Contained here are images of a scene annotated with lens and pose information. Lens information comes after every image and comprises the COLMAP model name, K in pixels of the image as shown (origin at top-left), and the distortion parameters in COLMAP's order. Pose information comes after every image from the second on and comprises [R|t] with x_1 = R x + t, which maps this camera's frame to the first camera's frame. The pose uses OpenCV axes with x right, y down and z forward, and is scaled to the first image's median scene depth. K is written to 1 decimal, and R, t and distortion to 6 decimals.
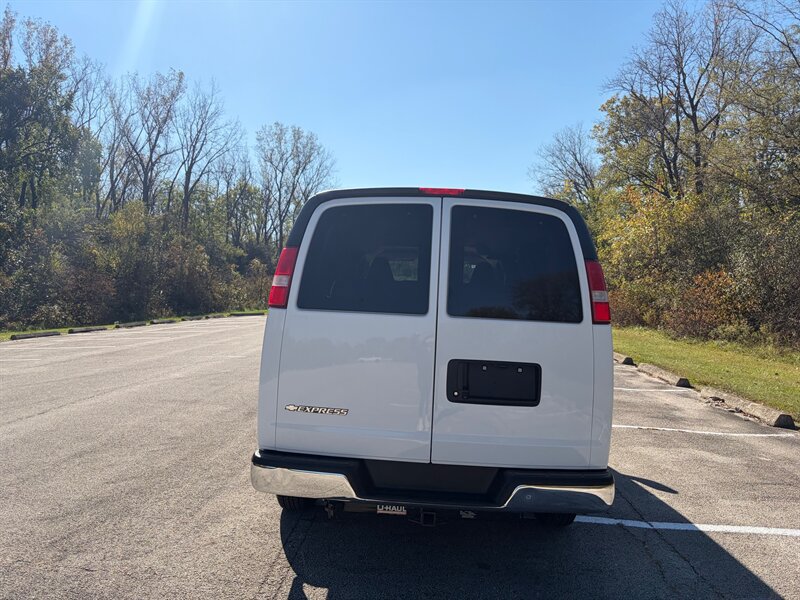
lens RADIAL K [[609.4, 0, 394.0], [0, 609.4, 303.7], [0, 0, 1]] dist [0.007657, -0.003112]
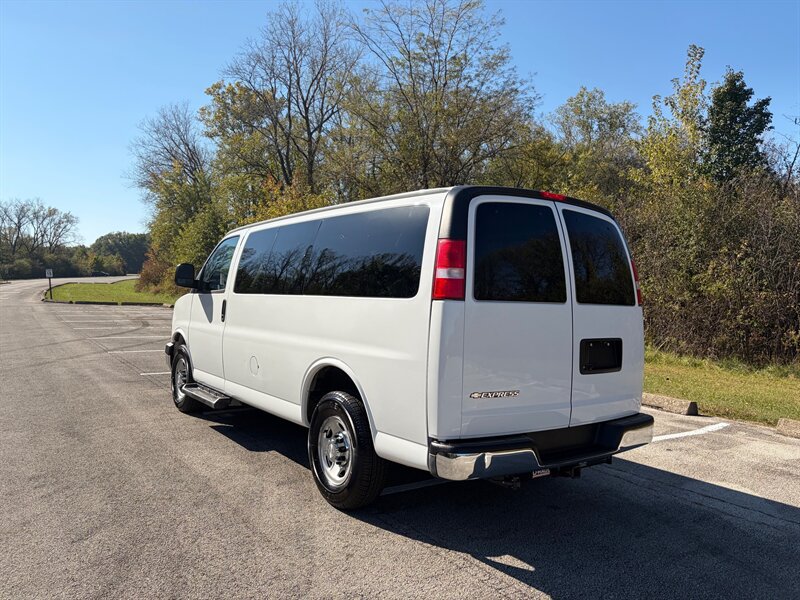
lens RADIAL K [[607.6, 0, 409.1], [0, 607.6, 312.3], [0, 0, 1]] dist [0.008970, 0.001100]
pose [[0.775570, -0.034463, 0.630320, -0.058072], [0.008979, 0.999010, 0.043574, -0.001104], [-0.631198, -0.028135, 0.775111, 0.017530]]
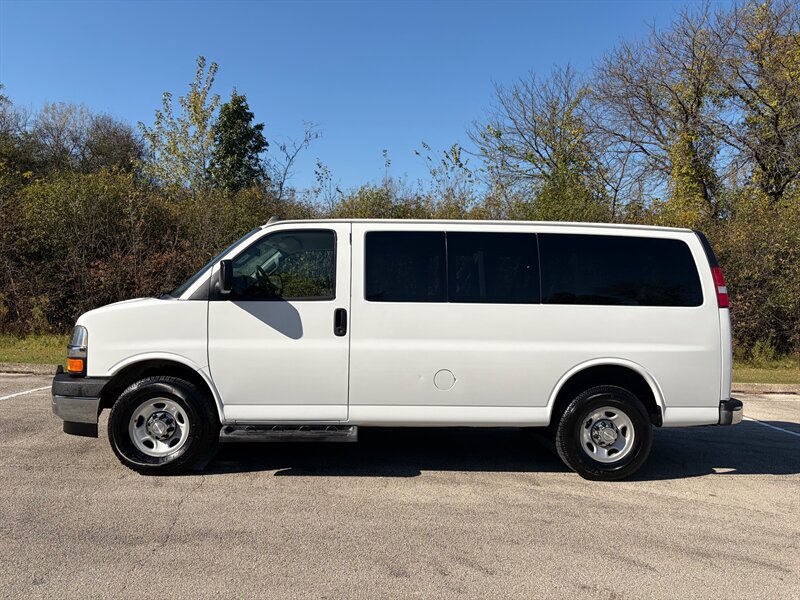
lens RADIAL K [[609.4, 0, 394.0], [0, 609.4, 303.7], [0, 0, 1]] dist [0.007657, -0.003112]
pose [[-0.087816, -0.043511, 0.995186, -0.107673], [-0.011016, 0.999027, 0.042707, -0.003797], [-0.996076, -0.007212, -0.088210, 0.128551]]
